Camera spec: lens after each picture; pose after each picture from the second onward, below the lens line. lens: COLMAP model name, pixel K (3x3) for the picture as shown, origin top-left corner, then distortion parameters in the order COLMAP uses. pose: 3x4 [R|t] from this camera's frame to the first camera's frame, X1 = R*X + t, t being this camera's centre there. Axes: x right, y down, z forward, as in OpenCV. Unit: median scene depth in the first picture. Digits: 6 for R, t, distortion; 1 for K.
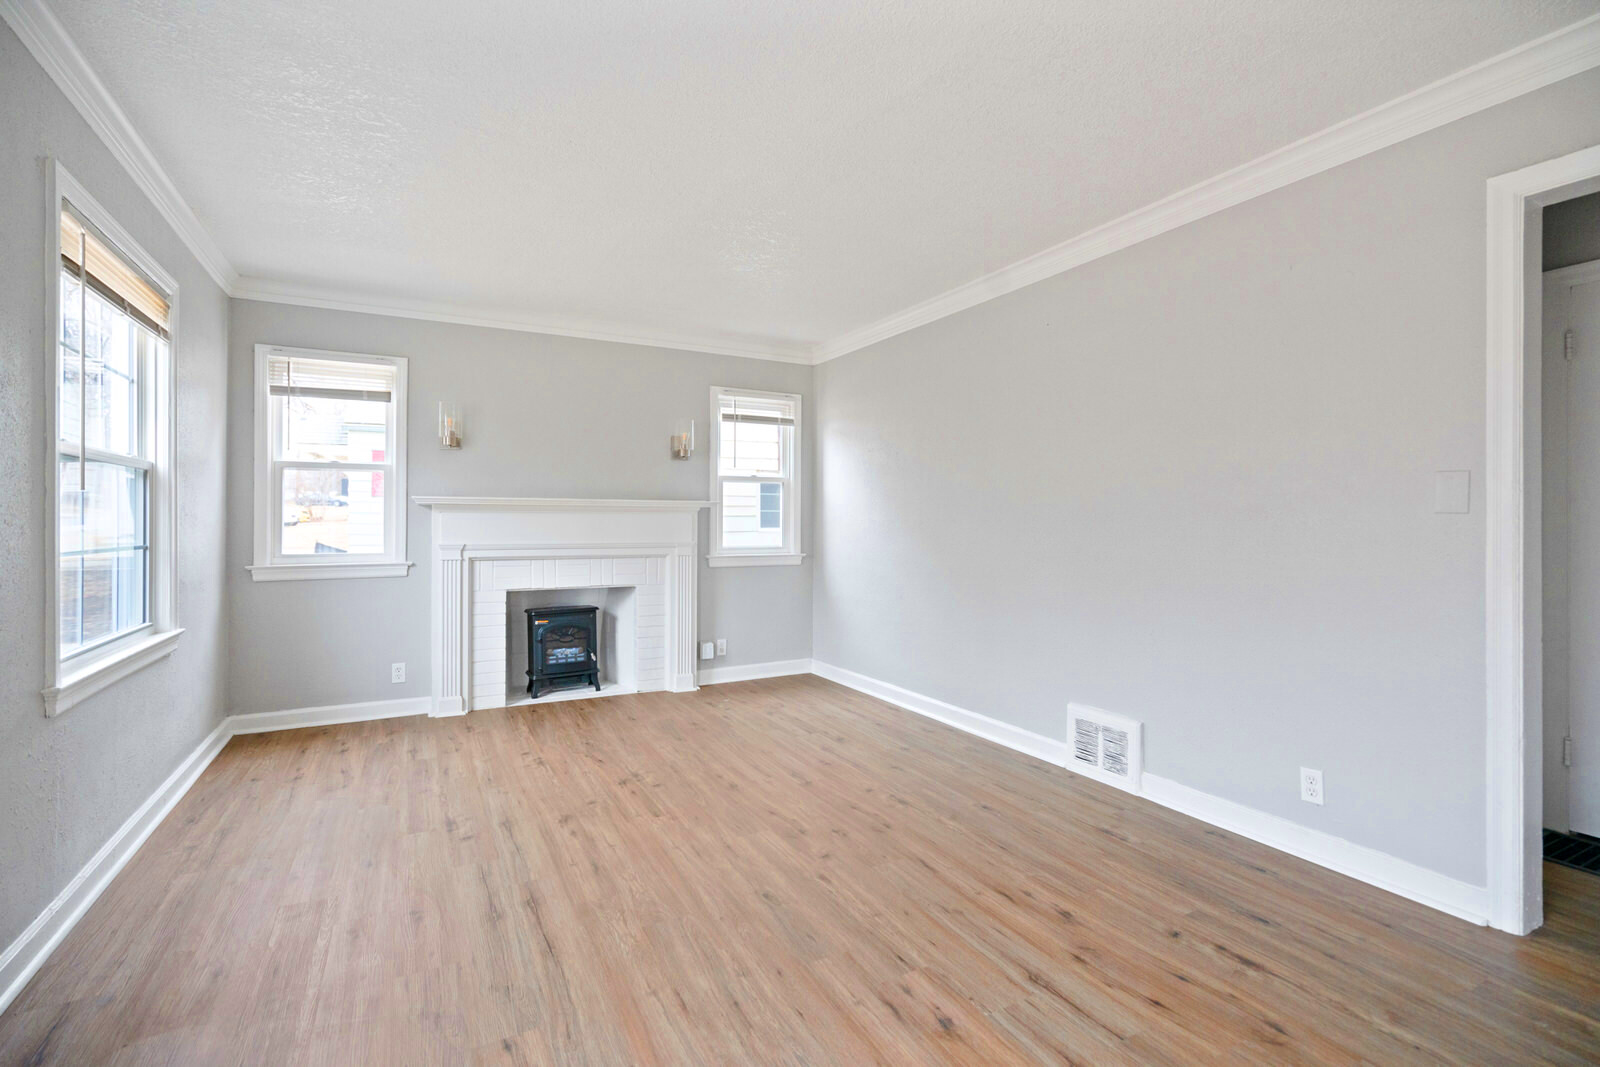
lens RADIAL K [[738.1, 0, 790.8], [0, 738.1, 520.5], [0, 0, 1]] dist [0.004116, 0.000832]
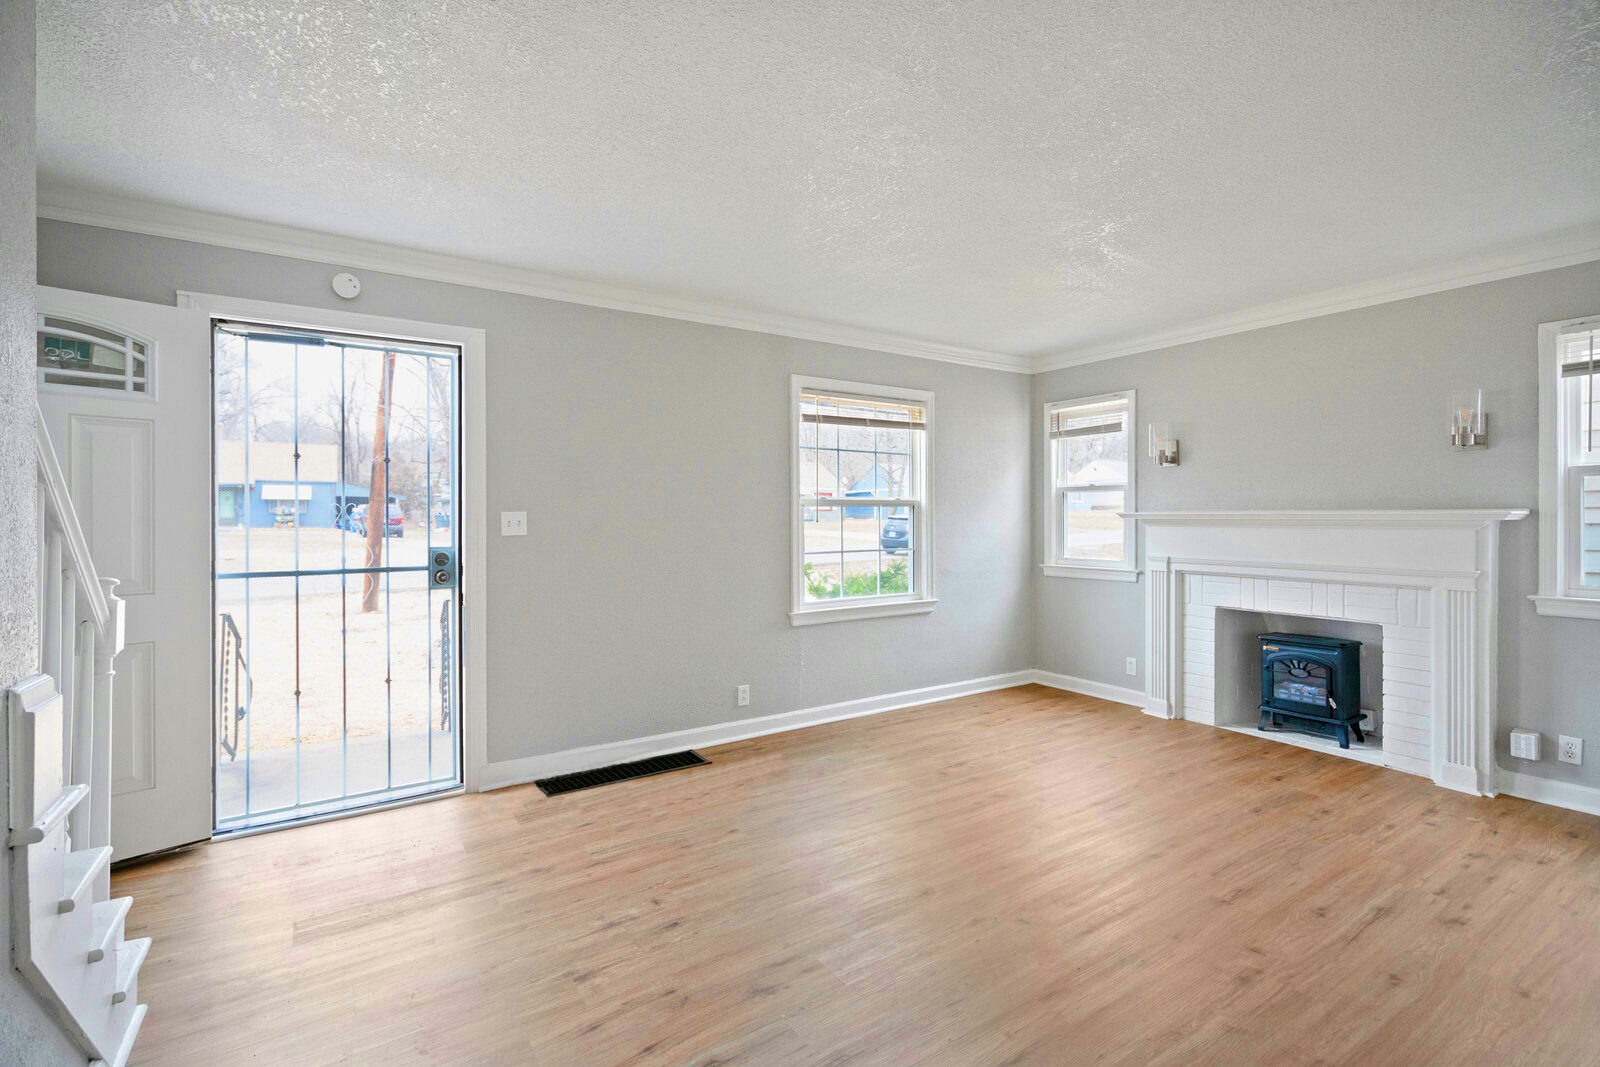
lens RADIAL K [[738.1, 0, 796.8], [0, 738.1, 525.0], [0, 0, 1]] dist [0.004116, 0.000832]
pose [[0.081807, 0.010881, -0.996589, 0.572378], [0.006526, 0.999913, 0.011453, -0.029467], [0.996627, -0.007441, 0.081729, 0.398961]]
